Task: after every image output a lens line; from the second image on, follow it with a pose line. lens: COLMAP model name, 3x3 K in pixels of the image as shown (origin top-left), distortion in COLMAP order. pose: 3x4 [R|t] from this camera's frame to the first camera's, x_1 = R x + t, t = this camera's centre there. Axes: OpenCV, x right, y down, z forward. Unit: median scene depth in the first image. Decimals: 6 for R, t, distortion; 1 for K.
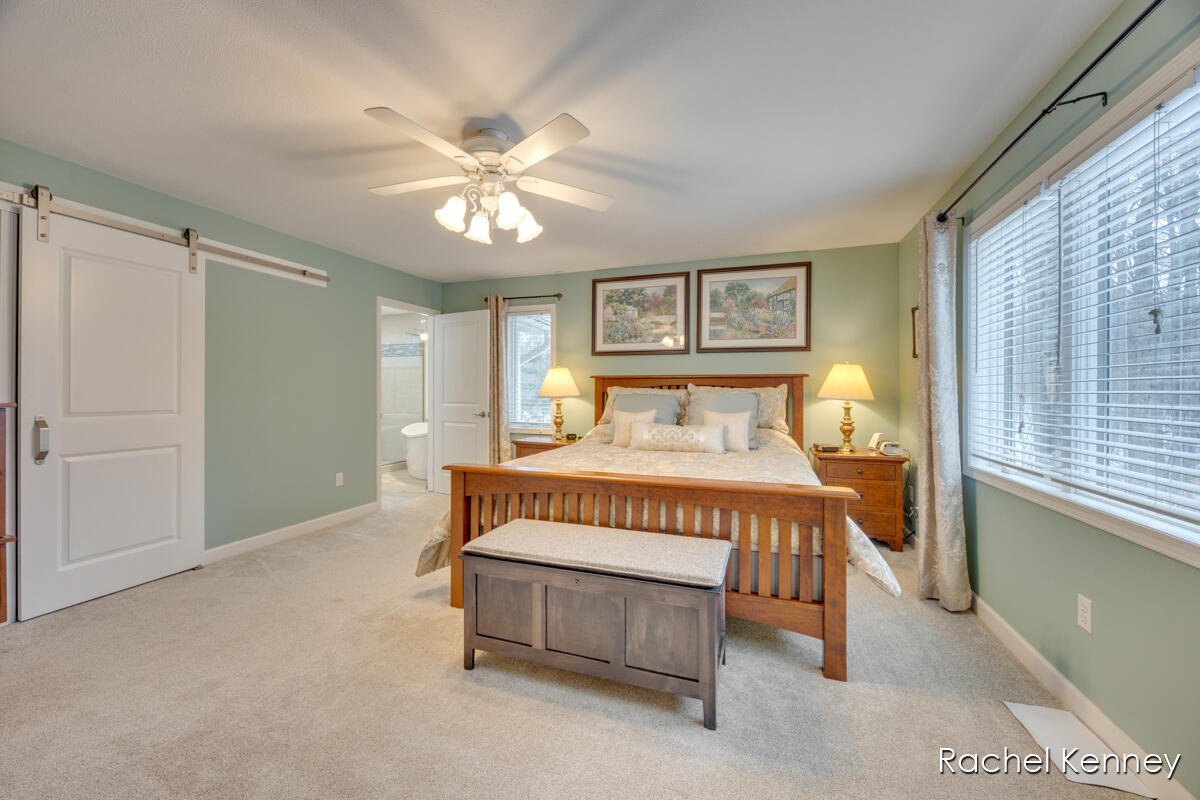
lens RADIAL K [[463.0, 0, 603.6], [0, 463.0, 395.9], [0, 0, 1]] dist [-0.002676, -0.001063]
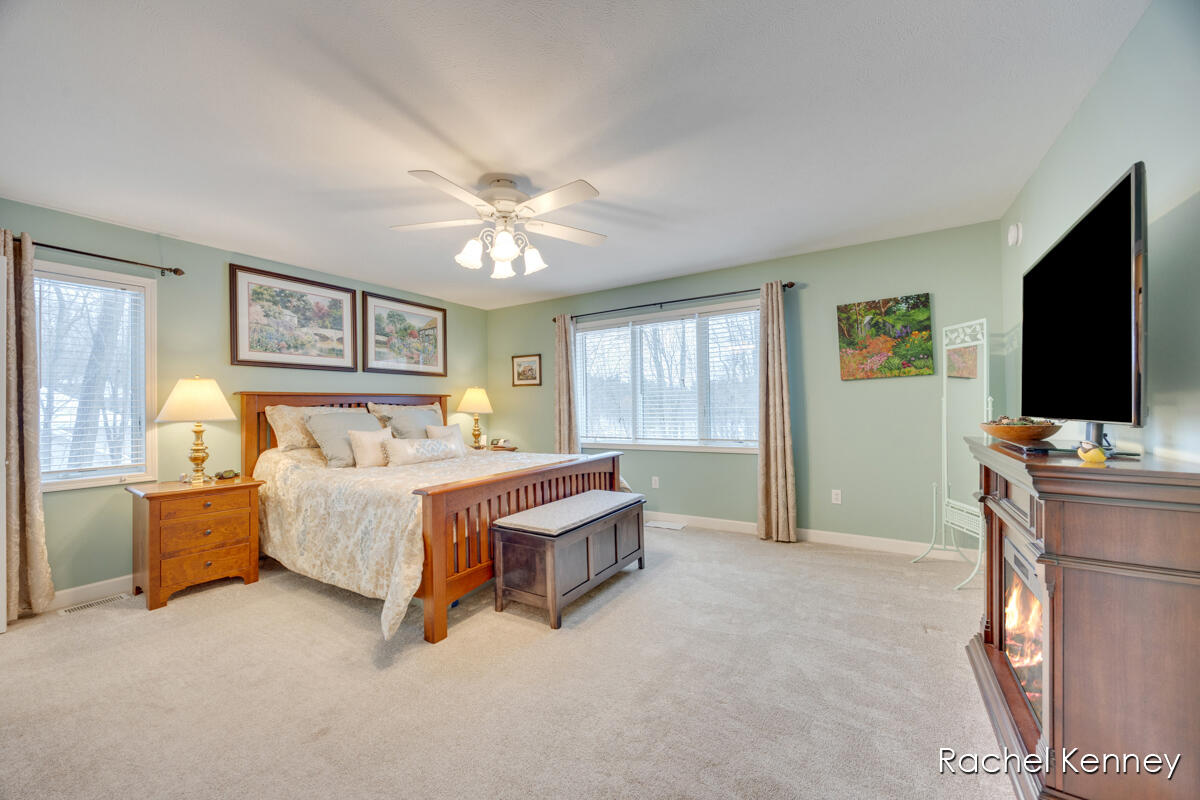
lens RADIAL K [[463.0, 0, 599.5], [0, 463.0, 404.4], [0, 0, 1]] dist [-0.002676, -0.001063]
pose [[0.196318, -0.003015, 0.980536, -0.688215], [0.029791, 0.999552, -0.002891, -0.002668], [-0.980088, 0.029779, 0.196320, 0.289557]]
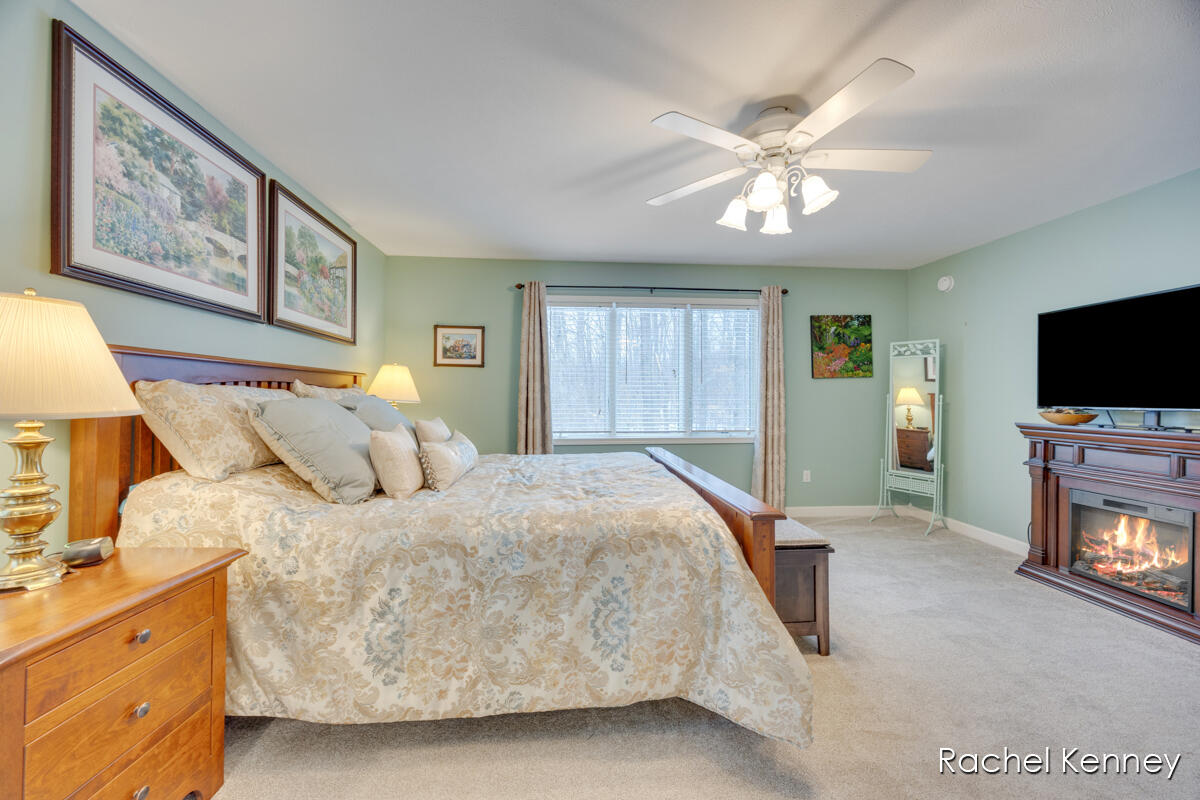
lens RADIAL K [[463.0, 0, 609.0], [0, 463.0, 394.1], [0, 0, 1]] dist [-0.002676, -0.001063]
pose [[-0.441111, -0.001989, 0.897450, -0.480976], [0.005888, 0.999970, 0.005110, -0.008798], [-0.897433, 0.007538, -0.441086, 0.868526]]
